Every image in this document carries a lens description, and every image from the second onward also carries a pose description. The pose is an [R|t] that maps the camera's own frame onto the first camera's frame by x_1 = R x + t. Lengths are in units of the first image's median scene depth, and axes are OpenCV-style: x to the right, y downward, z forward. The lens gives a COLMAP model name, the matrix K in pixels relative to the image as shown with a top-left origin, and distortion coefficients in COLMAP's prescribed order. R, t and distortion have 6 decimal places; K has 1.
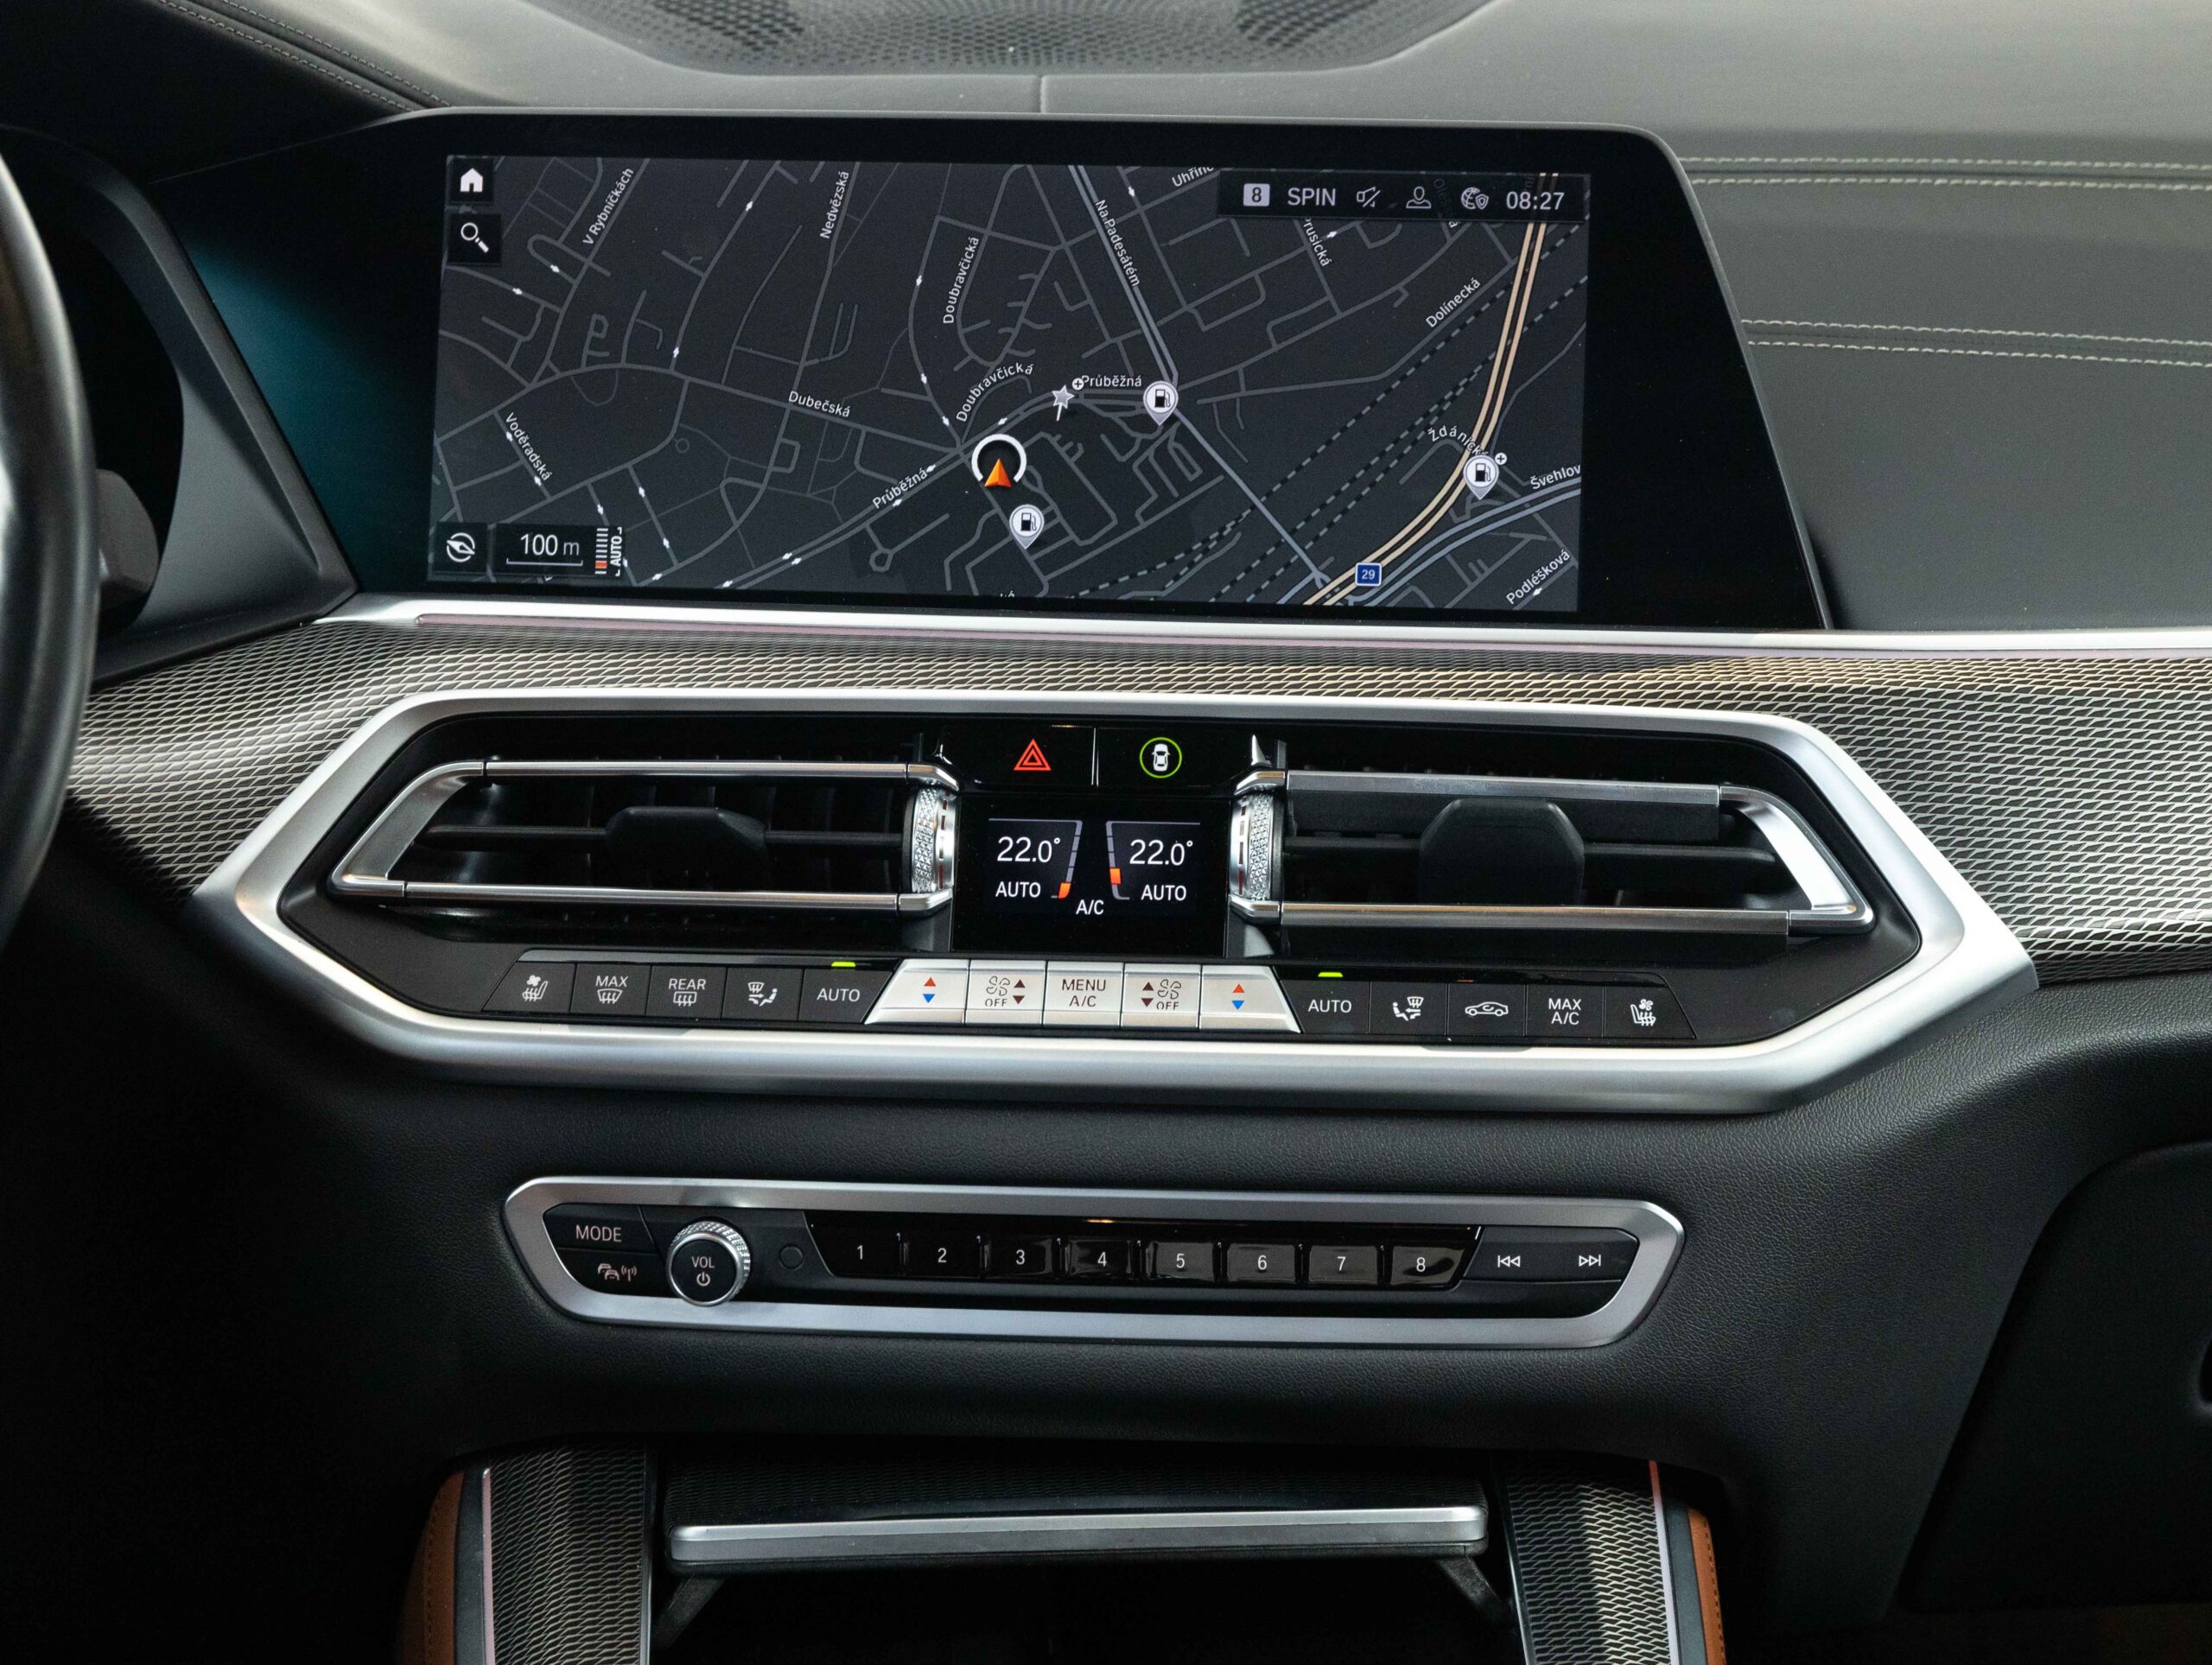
lens RADIAL K [[4735.0, 0, 1106.0], [0, 4735.0, 832.5], [0, 0, 1]] dist [-0.045695, -0.243256]
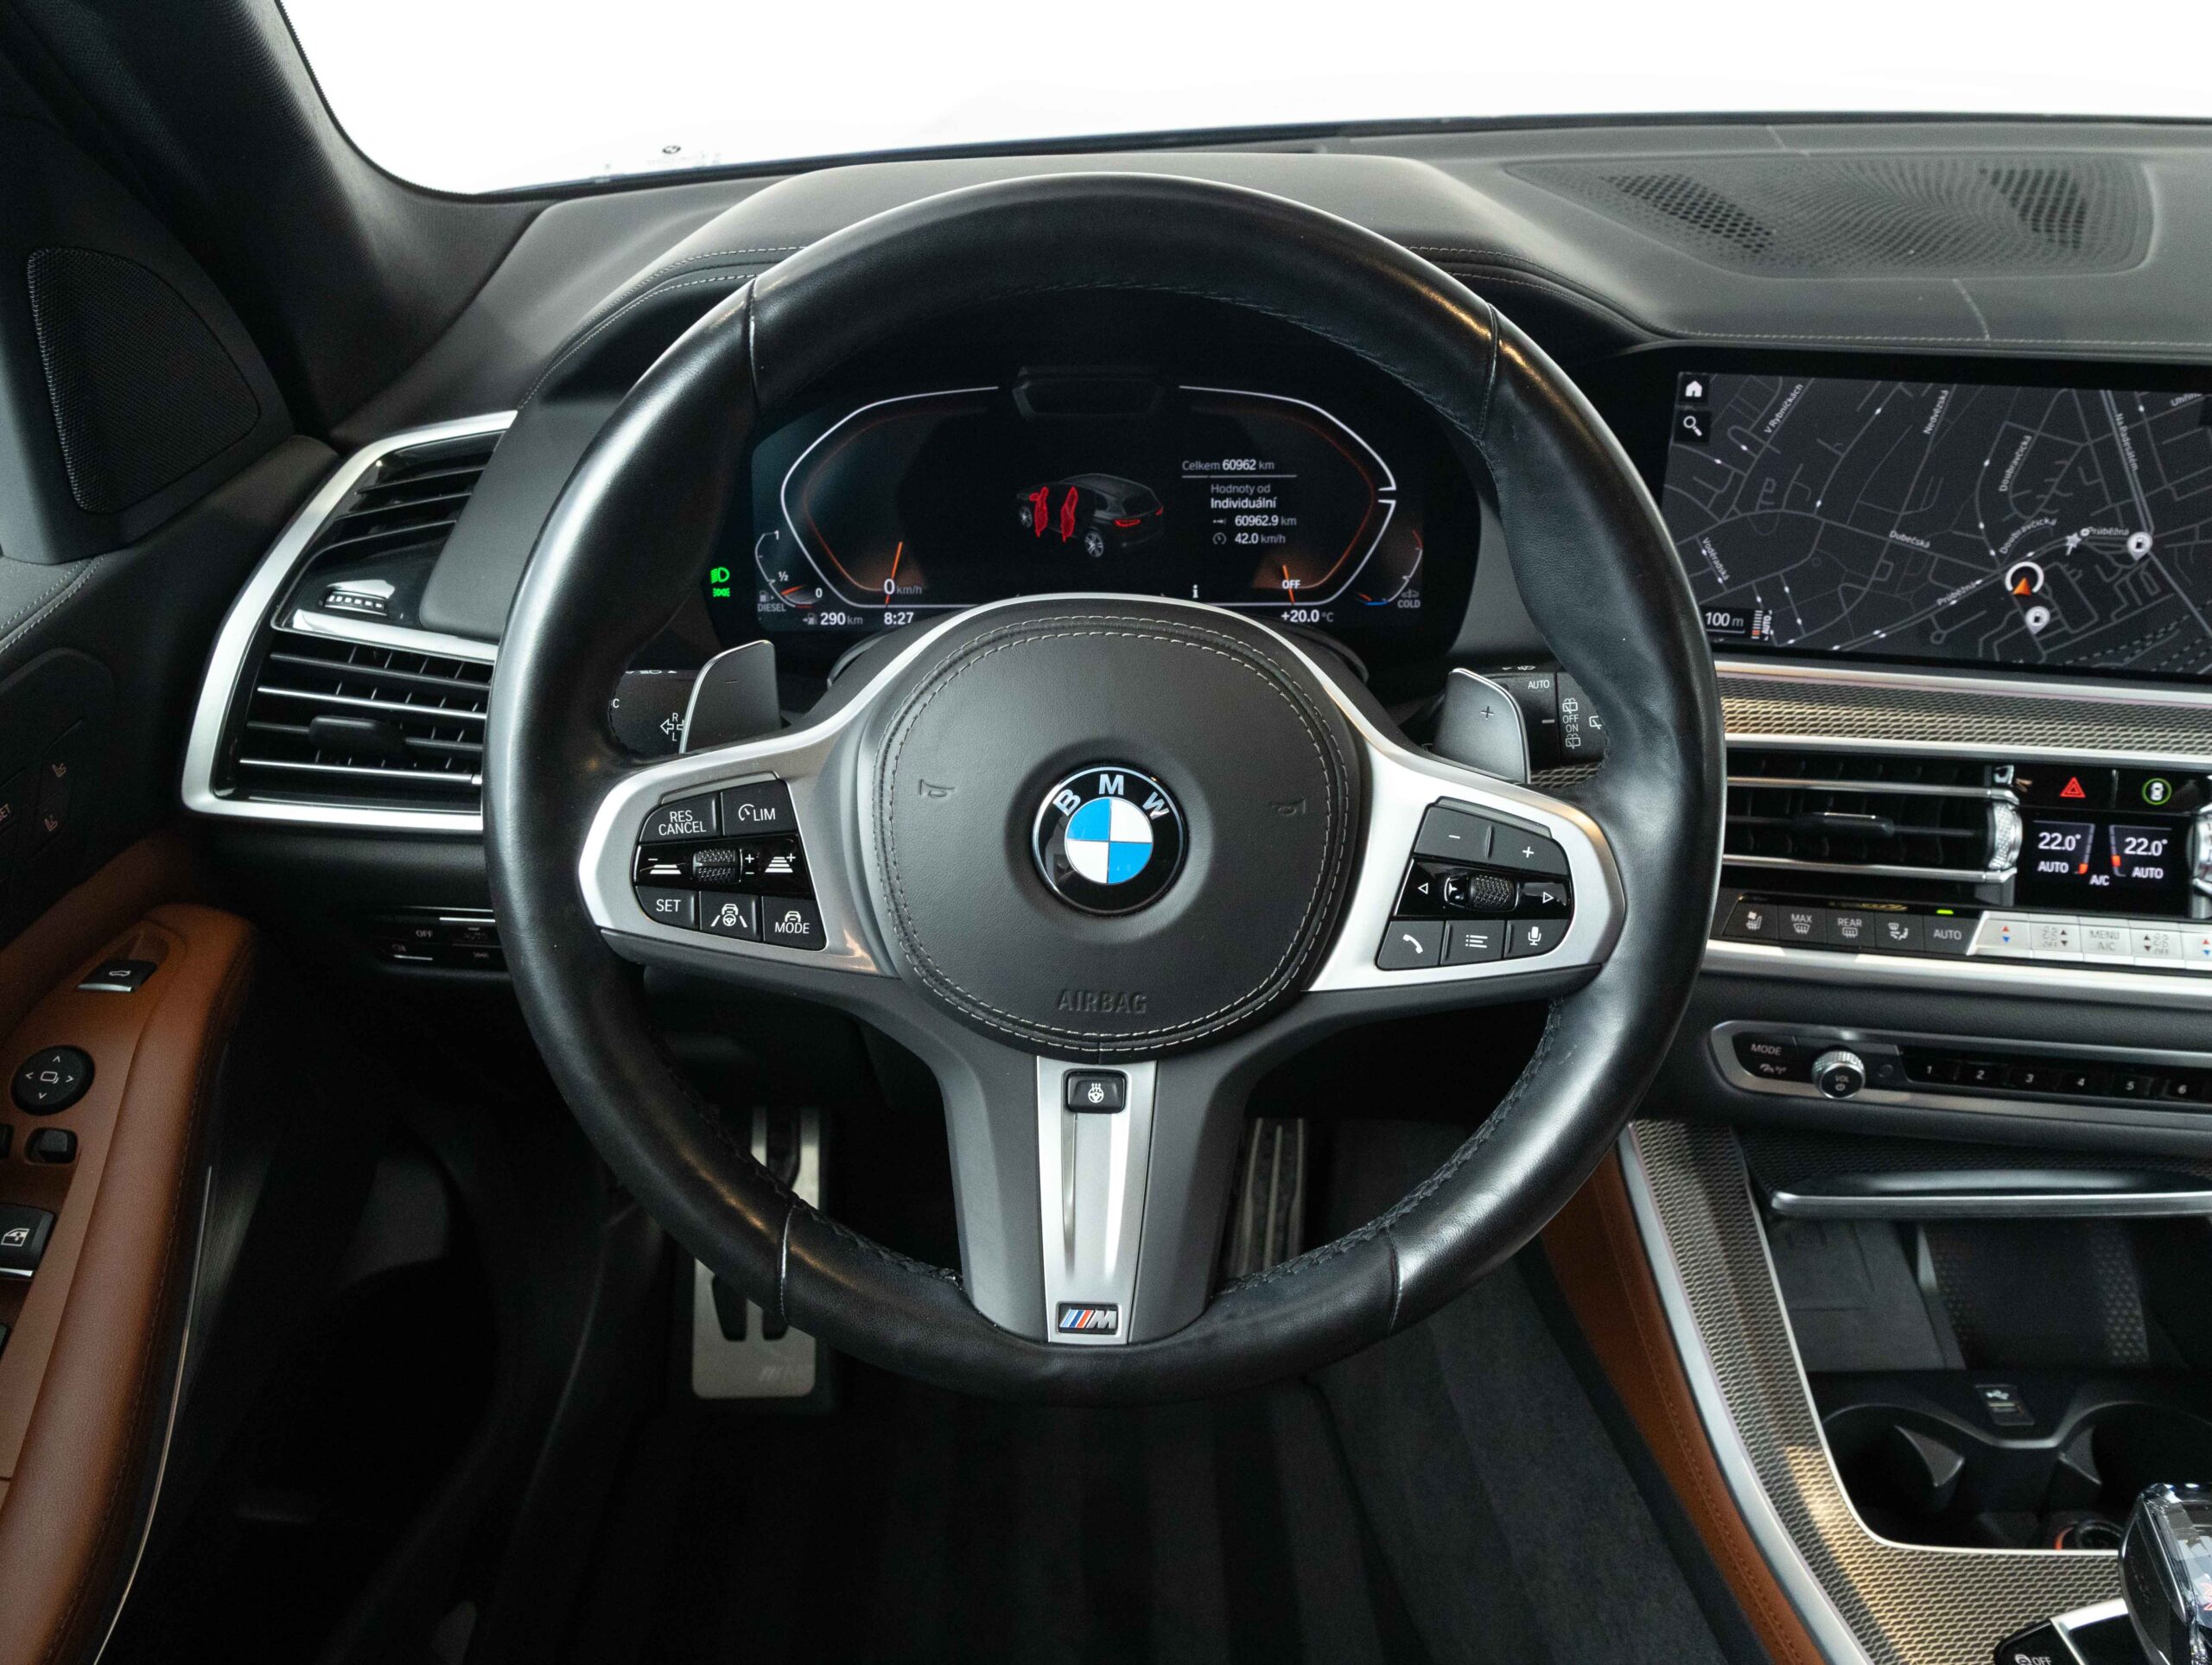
lens RADIAL K [[1721.0, 0, 1106.0], [0, 1721.0, 832.5], [0, 0, 1]] dist [0.003906, 0.010567]
pose [[0.998881, 0.019239, -0.043208, -0.309707], [-0.005724, 0.955992, 0.293338, -0.167001], [0.046950, -0.292762, 0.955032, 0.396107]]
